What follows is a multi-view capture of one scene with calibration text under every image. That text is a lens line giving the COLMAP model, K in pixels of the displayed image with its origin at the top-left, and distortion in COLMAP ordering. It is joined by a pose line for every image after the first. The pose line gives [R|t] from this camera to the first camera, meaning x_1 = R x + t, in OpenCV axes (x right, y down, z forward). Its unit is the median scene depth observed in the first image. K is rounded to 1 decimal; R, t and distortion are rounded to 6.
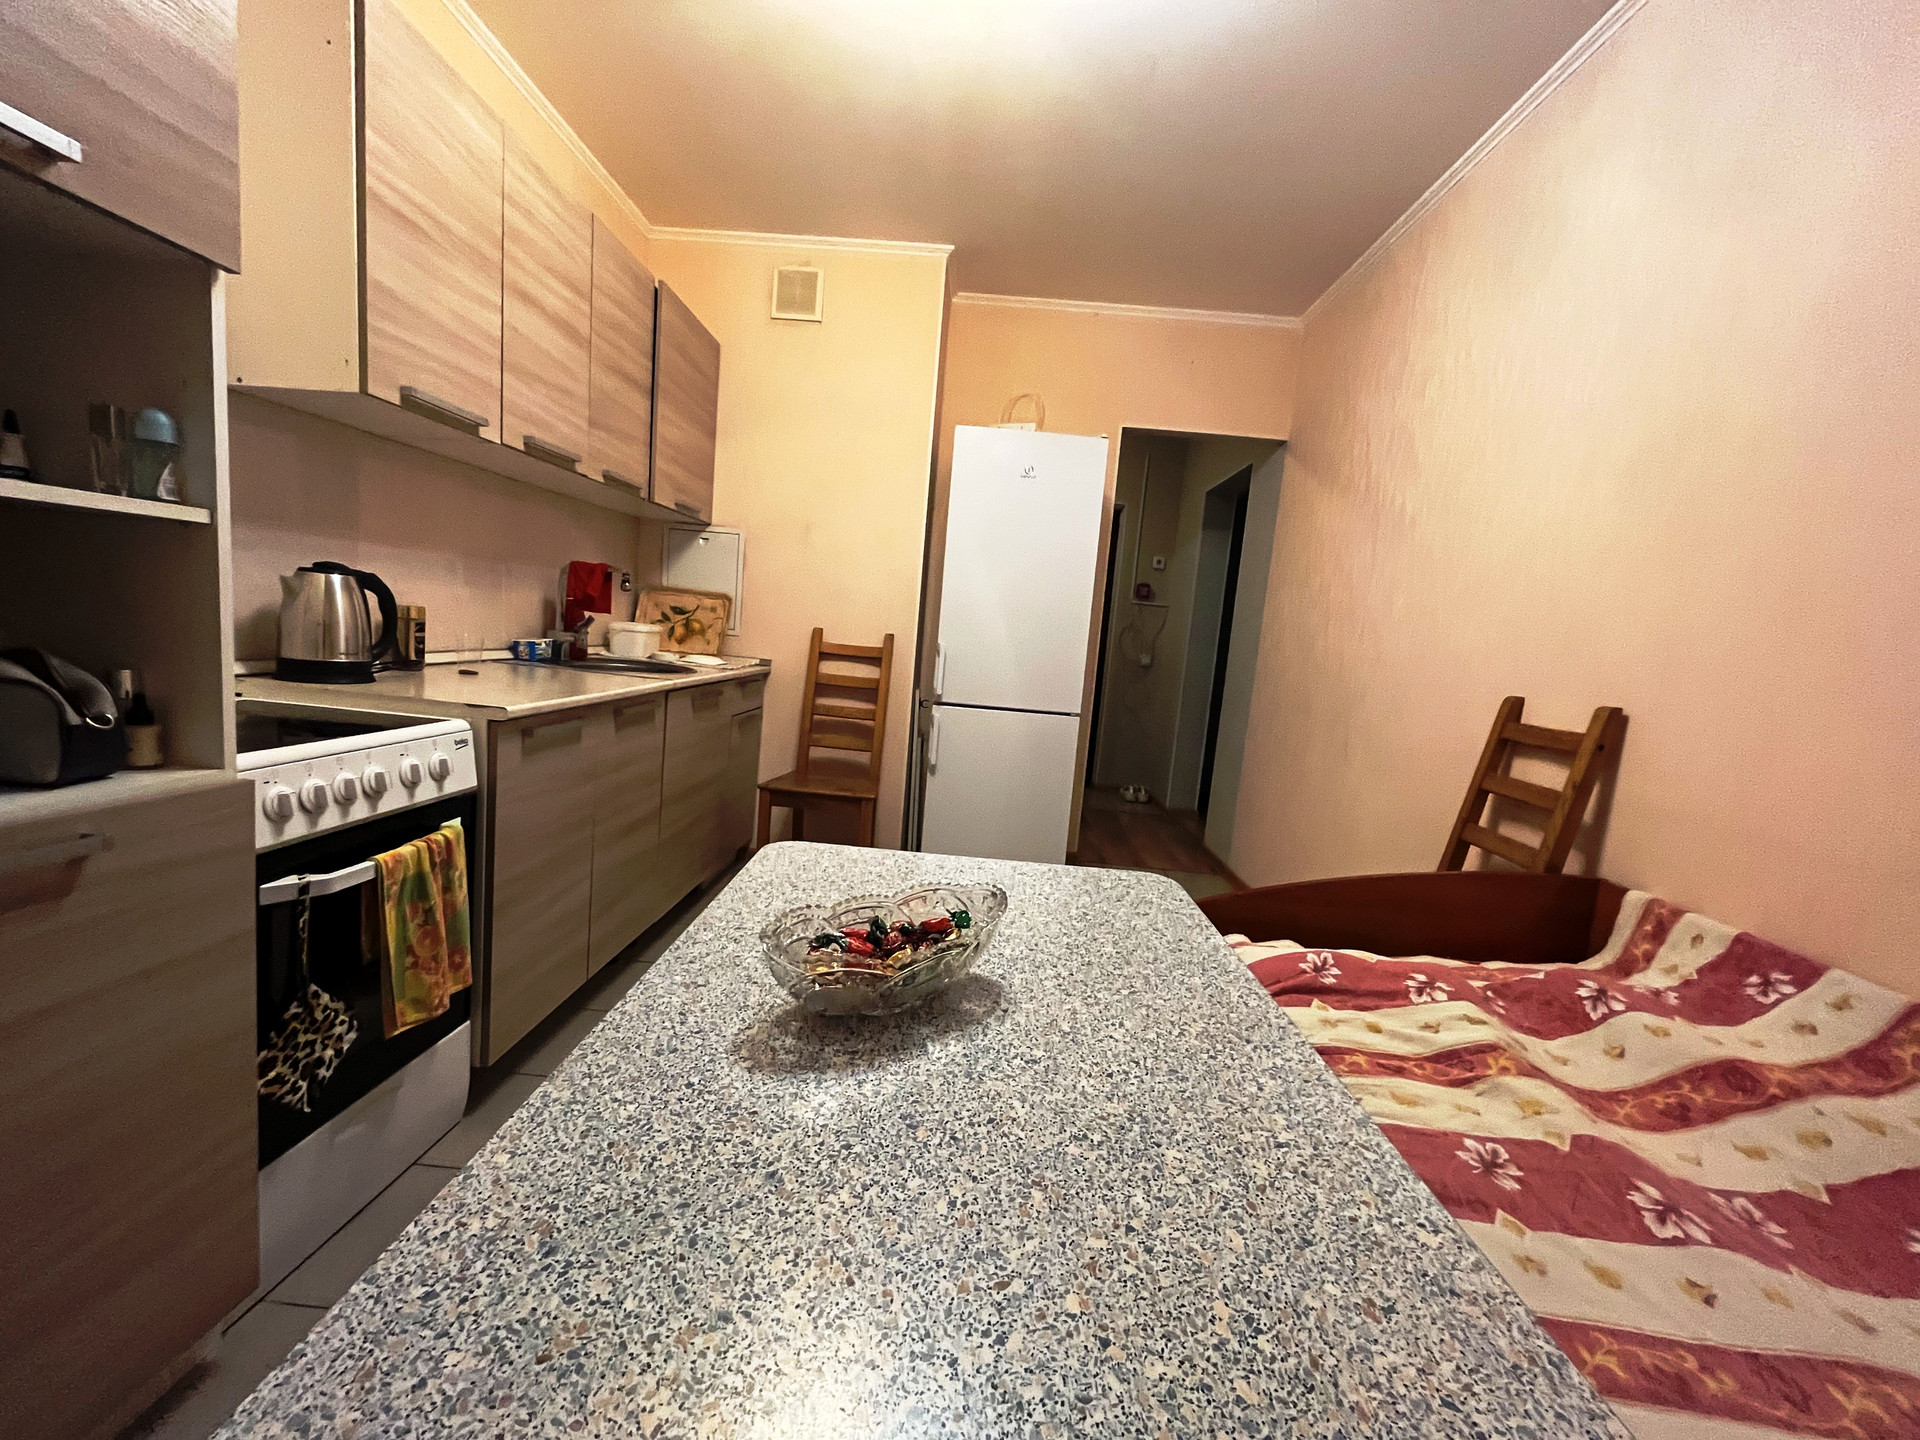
lens RADIAL K [[768.5, 0, 960.0], [0, 768.5, 720.0], [0, 0, 1]] dist [0.000712, 0.000017]
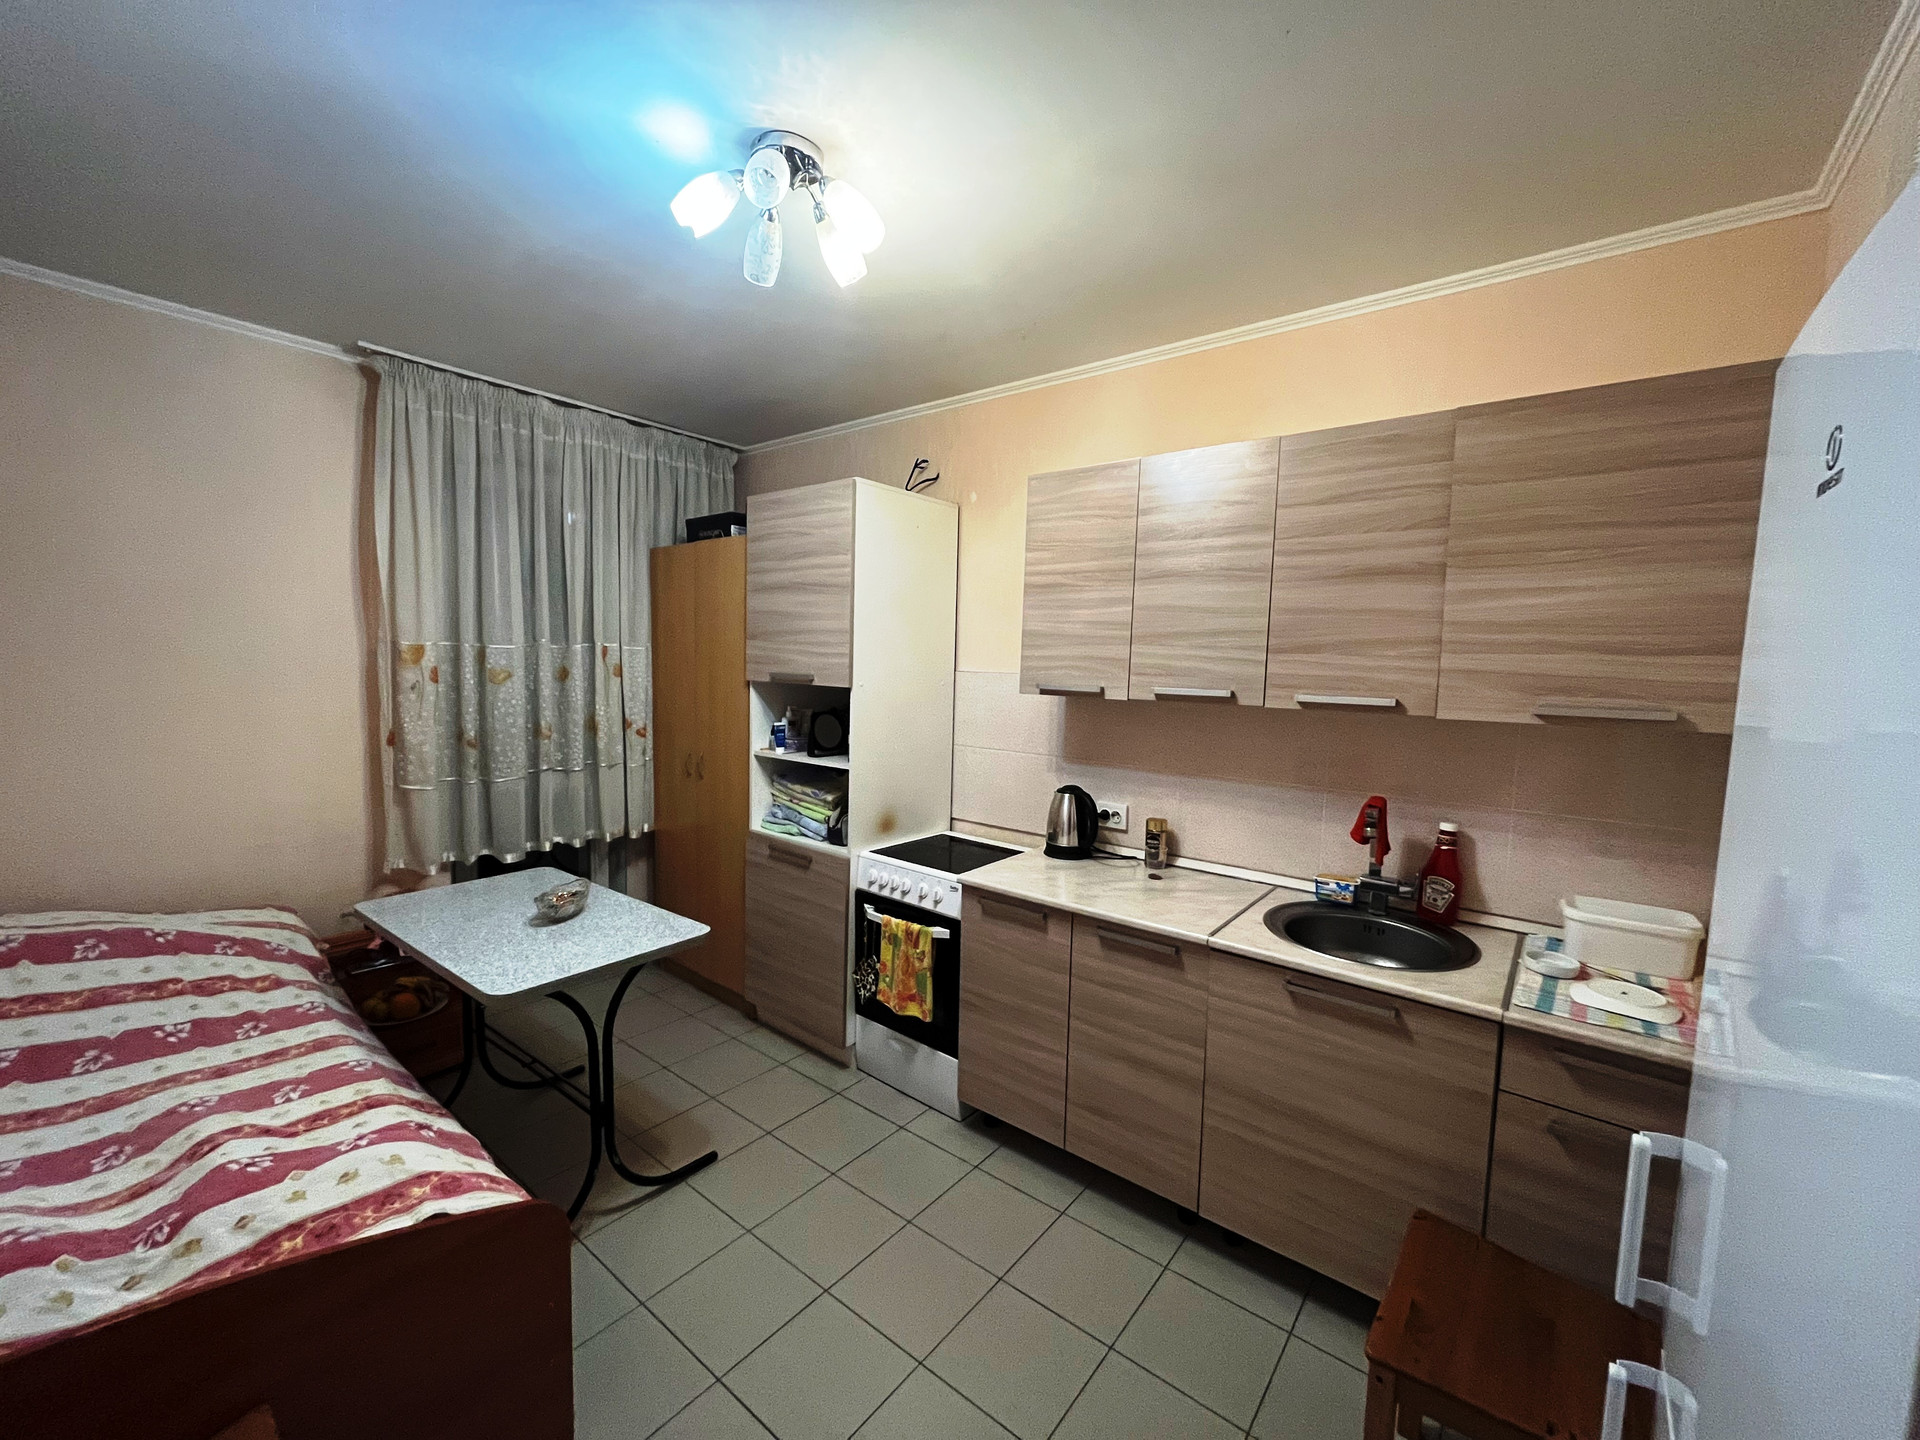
lens RADIAL K [[768.5, 0, 960.0], [0, 768.5, 720.0], [0, 0, 1]] dist [0.000712, 0.000017]
pose [[-0.582493, -0.039759, -0.811863, 0.742686], [-0.170270, 0.982612, 0.074044, -0.460401], [0.794802, 0.181366, -0.579134, 1.885538]]
